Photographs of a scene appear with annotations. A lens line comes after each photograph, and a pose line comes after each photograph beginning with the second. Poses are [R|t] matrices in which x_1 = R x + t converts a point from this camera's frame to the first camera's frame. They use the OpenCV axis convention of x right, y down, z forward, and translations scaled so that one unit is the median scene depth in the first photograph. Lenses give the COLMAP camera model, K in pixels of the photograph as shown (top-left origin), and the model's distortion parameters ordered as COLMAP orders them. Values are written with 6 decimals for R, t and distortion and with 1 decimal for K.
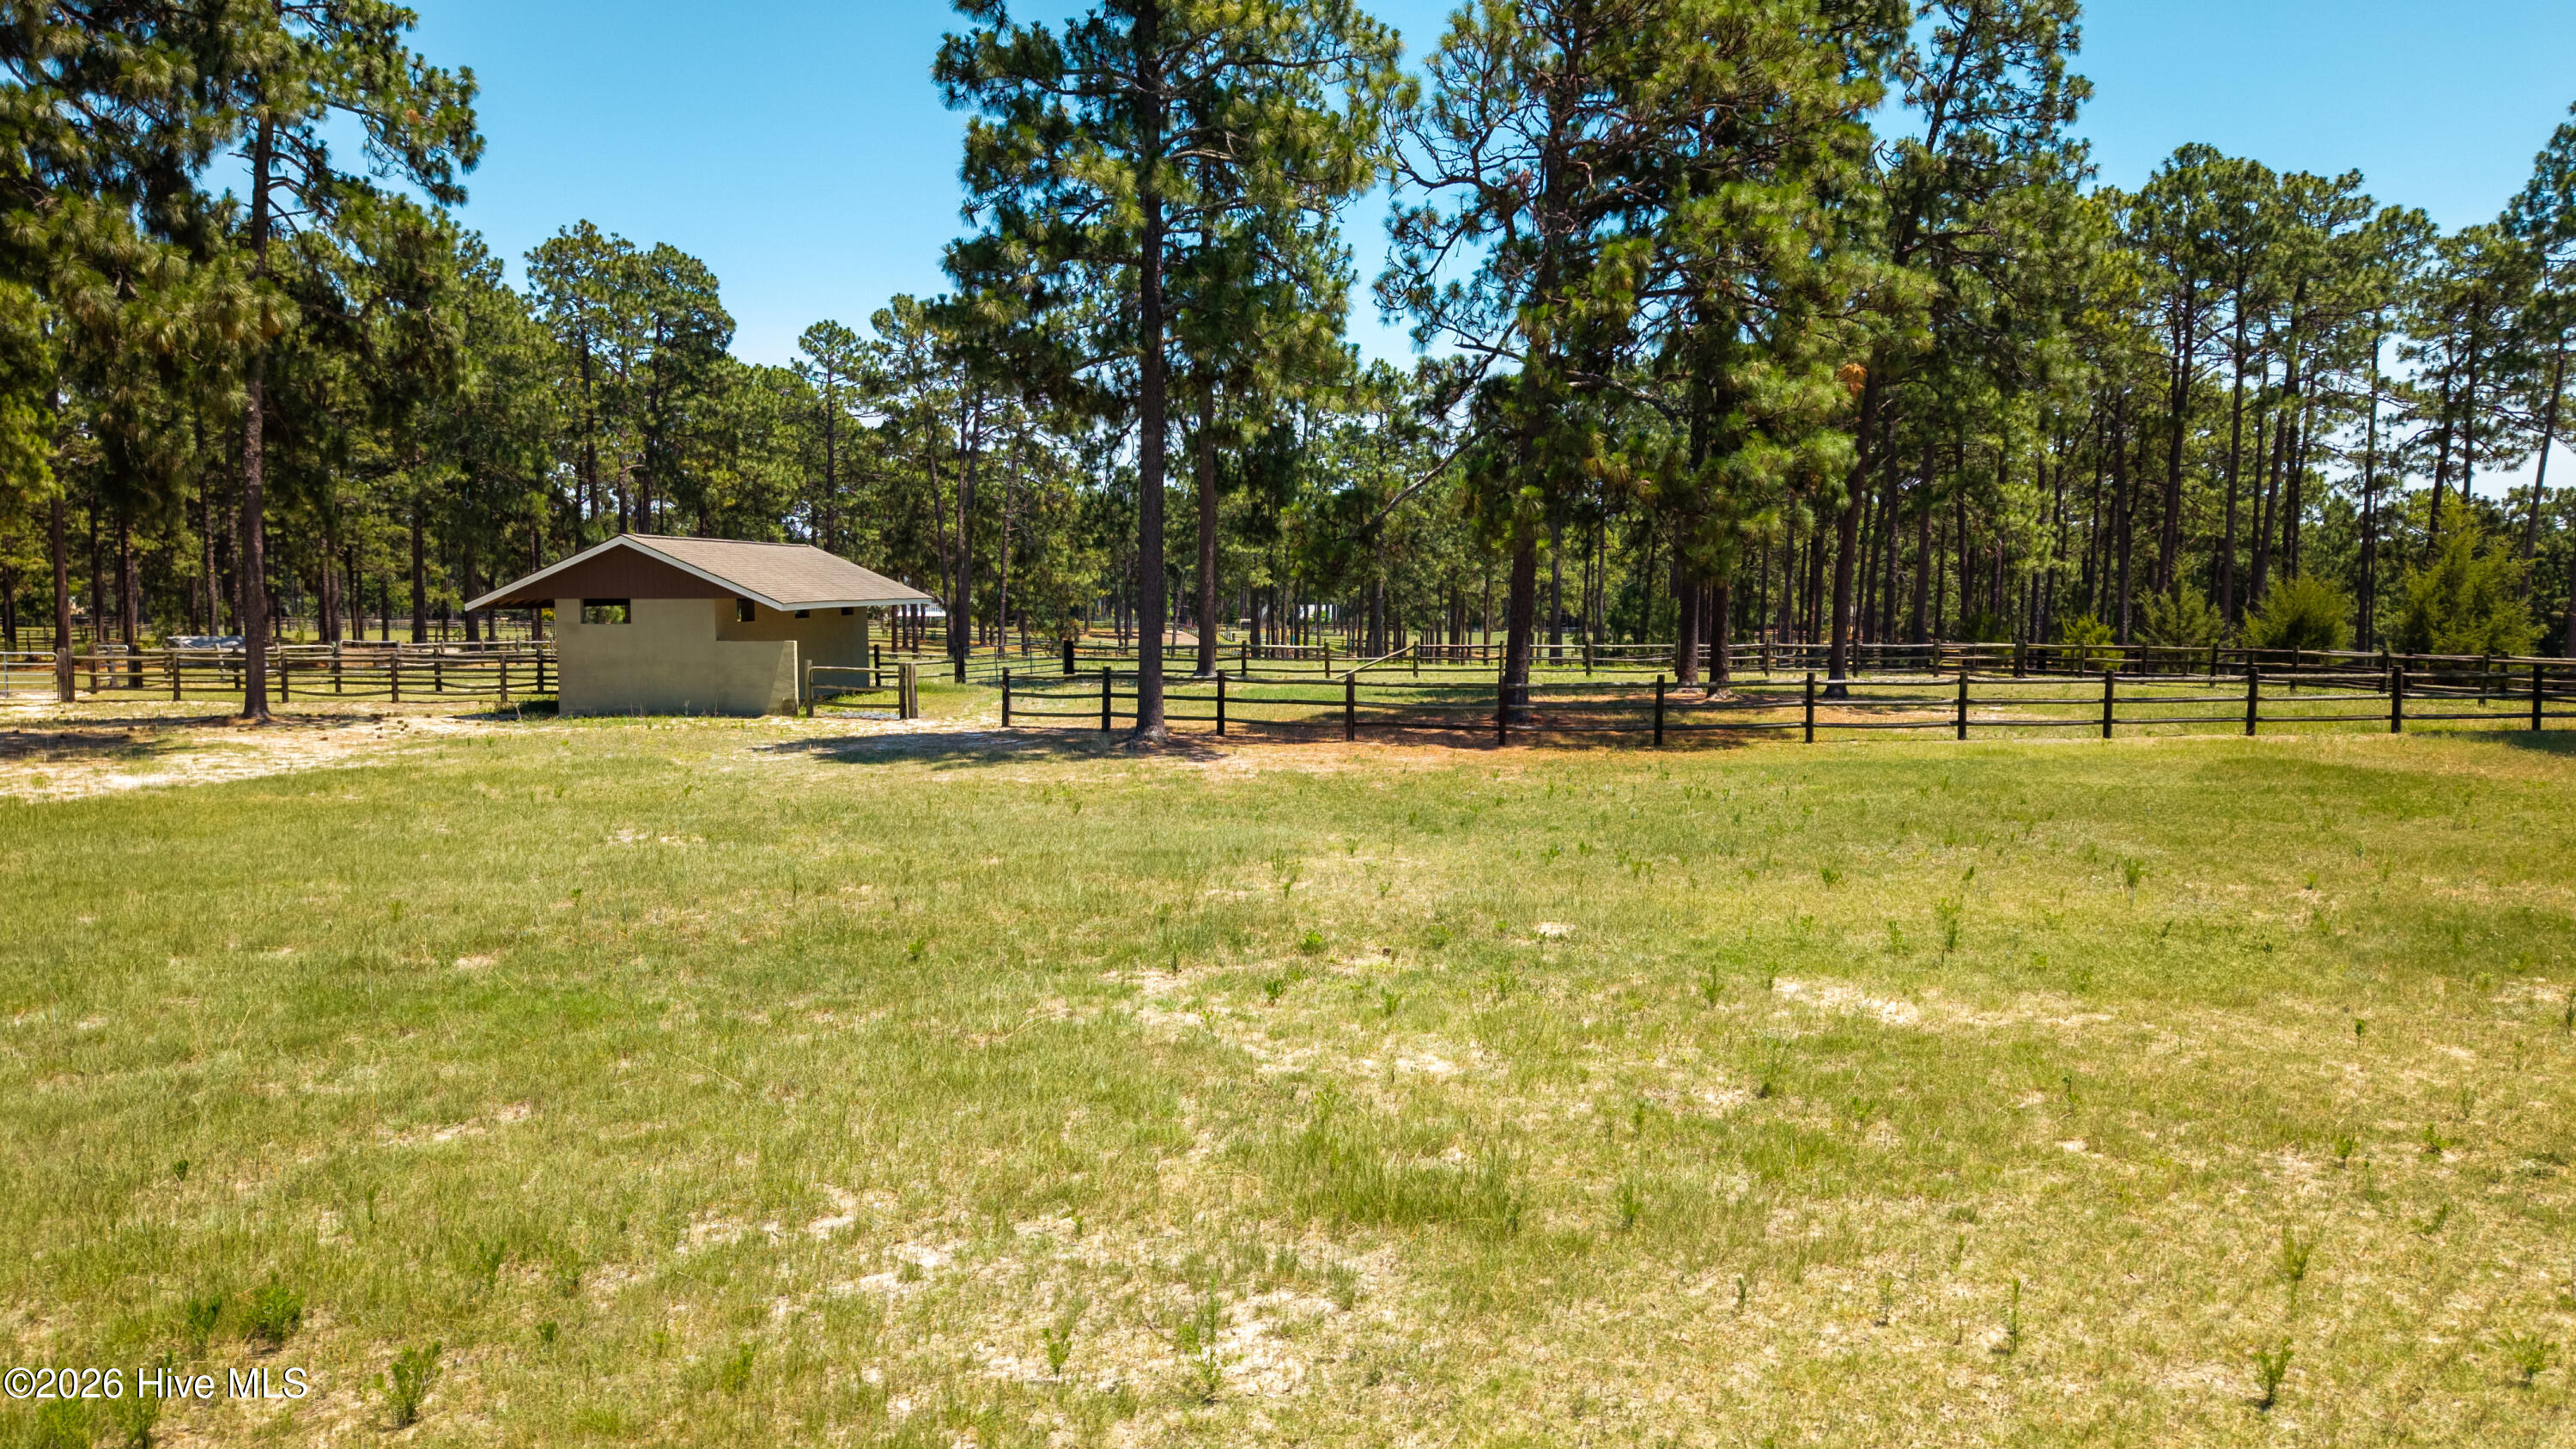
lens RADIAL K [[1710.4, 0, 1296.9], [0, 1710.4, 730.6], [0, 0, 1]] dist [0.008219, -0.012952]
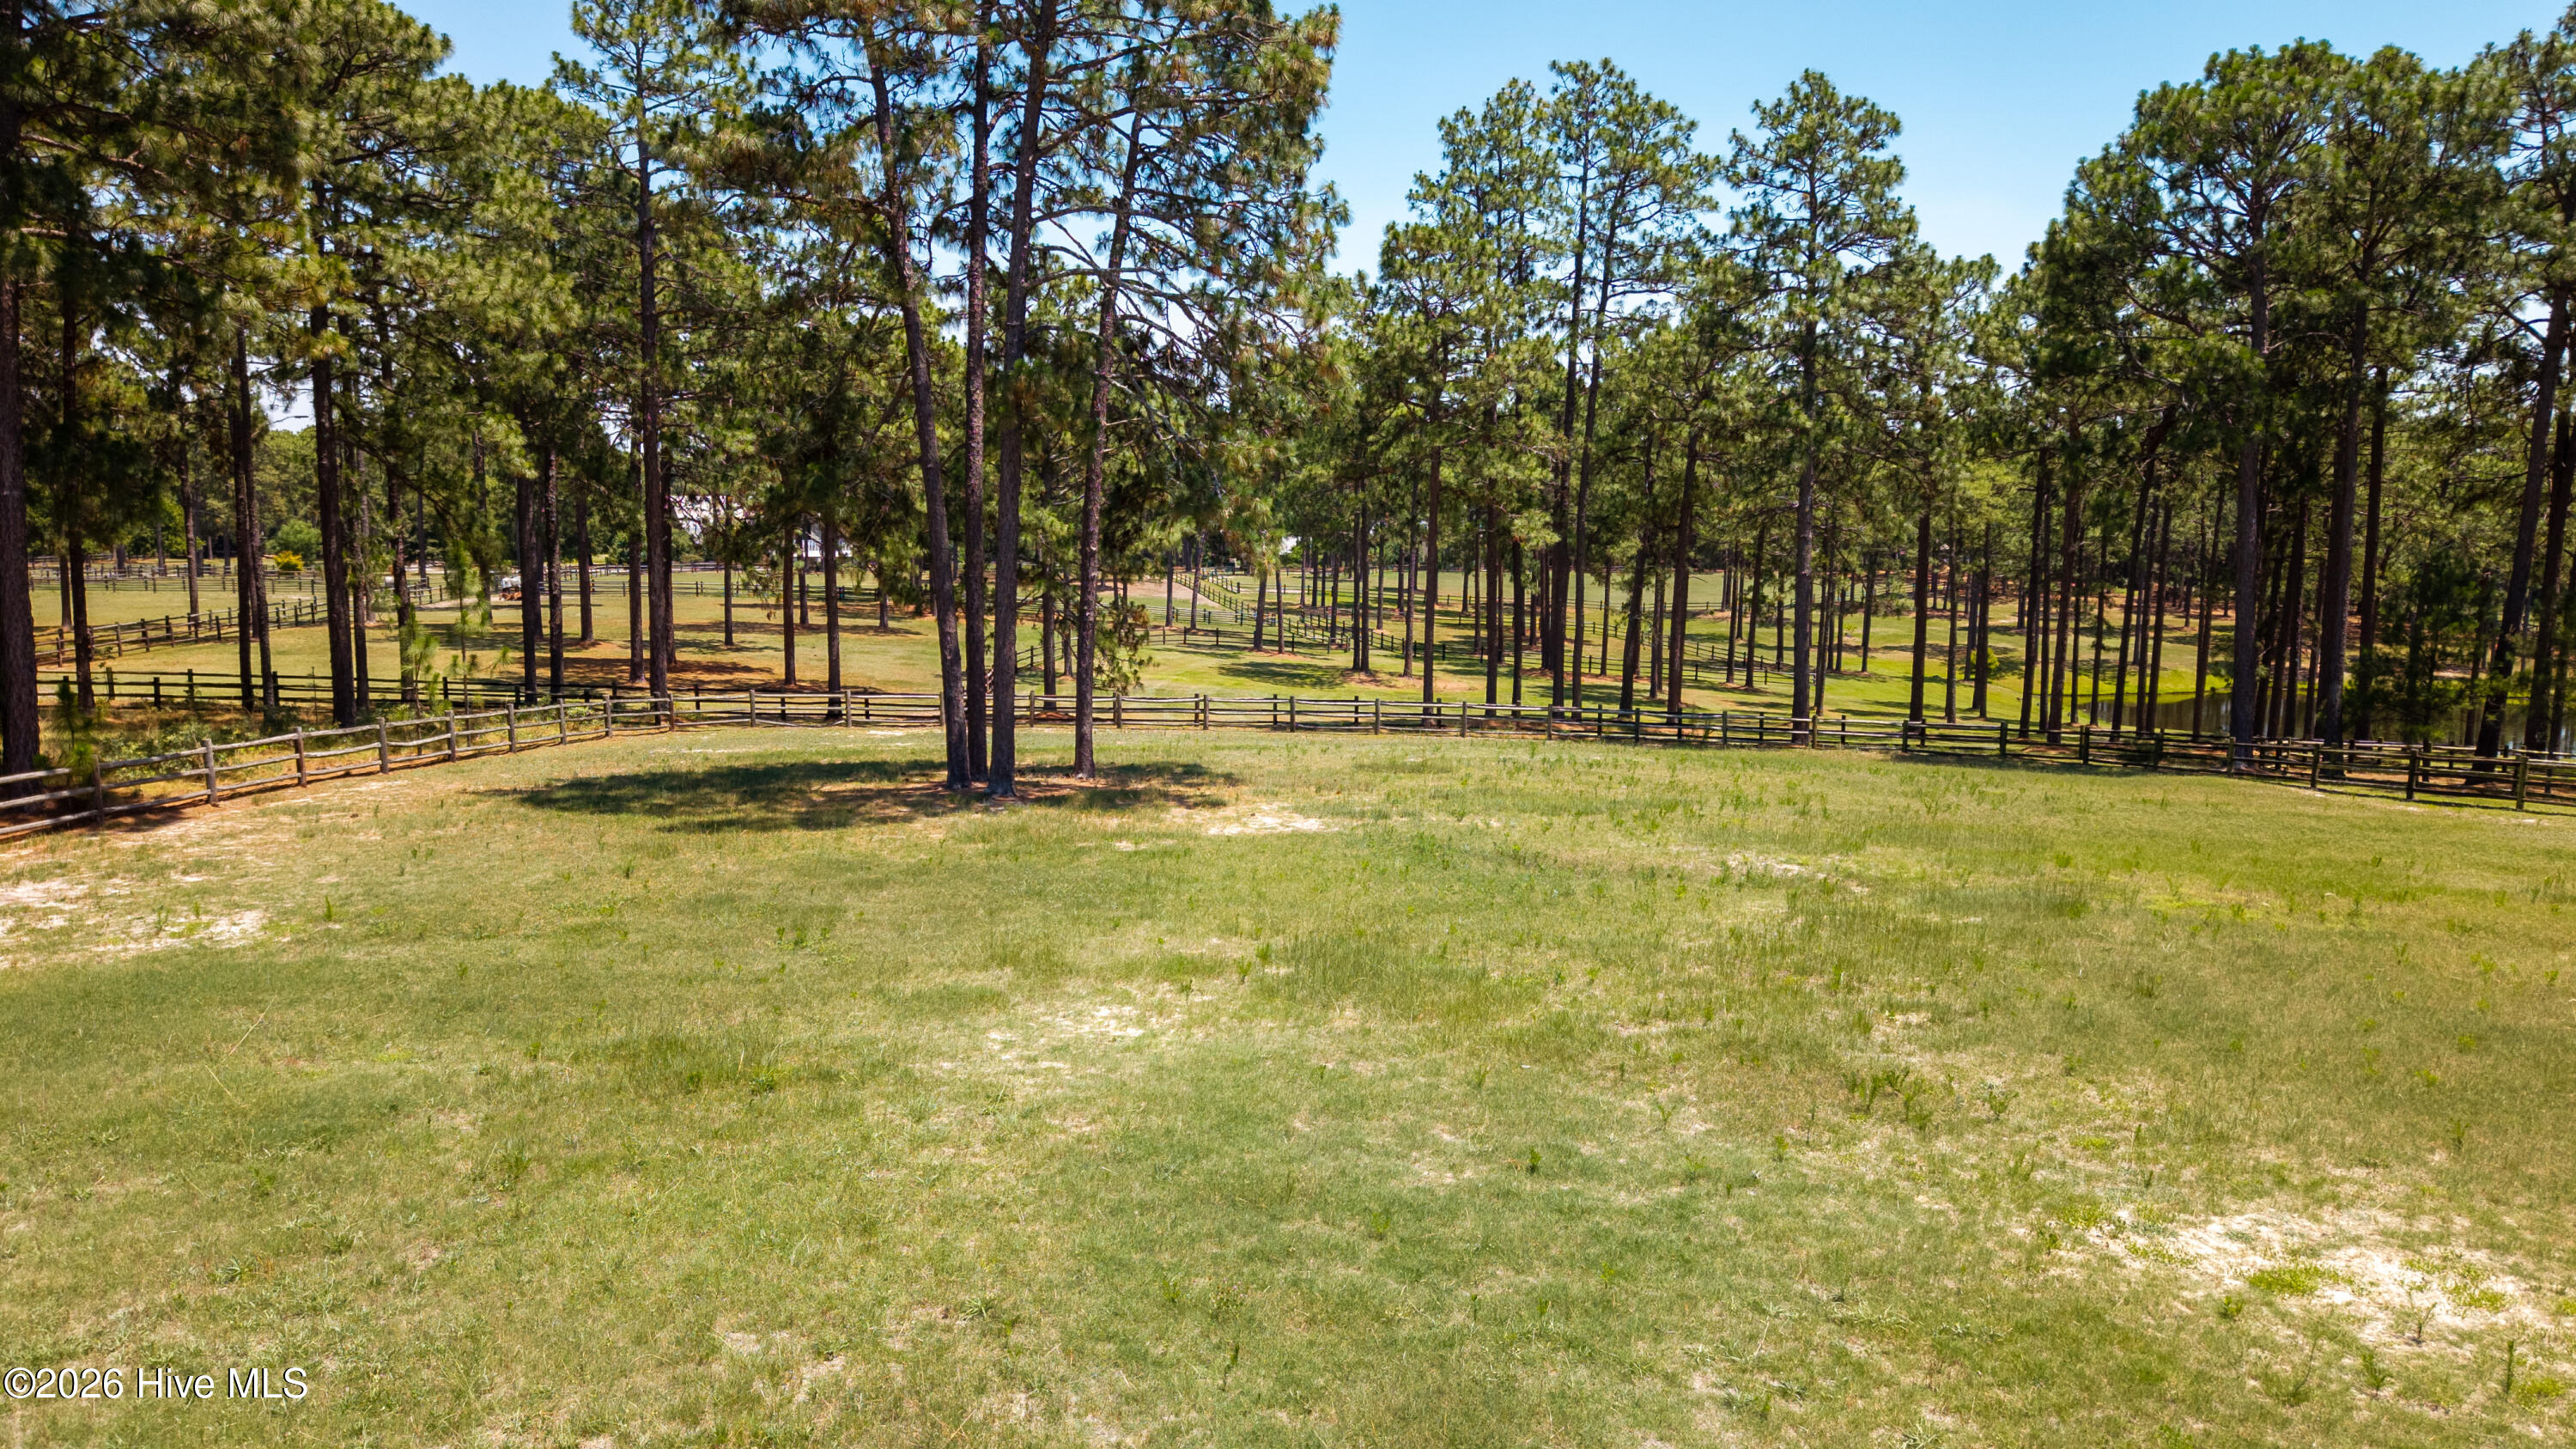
lens RADIAL K [[1710.4, 0, 1286.2], [0, 1710.4, 727.2], [0, 0, 1]] dist [0.008219, -0.012952]
pose [[0.999670, -0.001218, 0.025664, -0.298705], [0.000464, 0.999568, 0.029376, -0.134307], [-0.025689, -0.029354, 0.999239, 1.436416]]
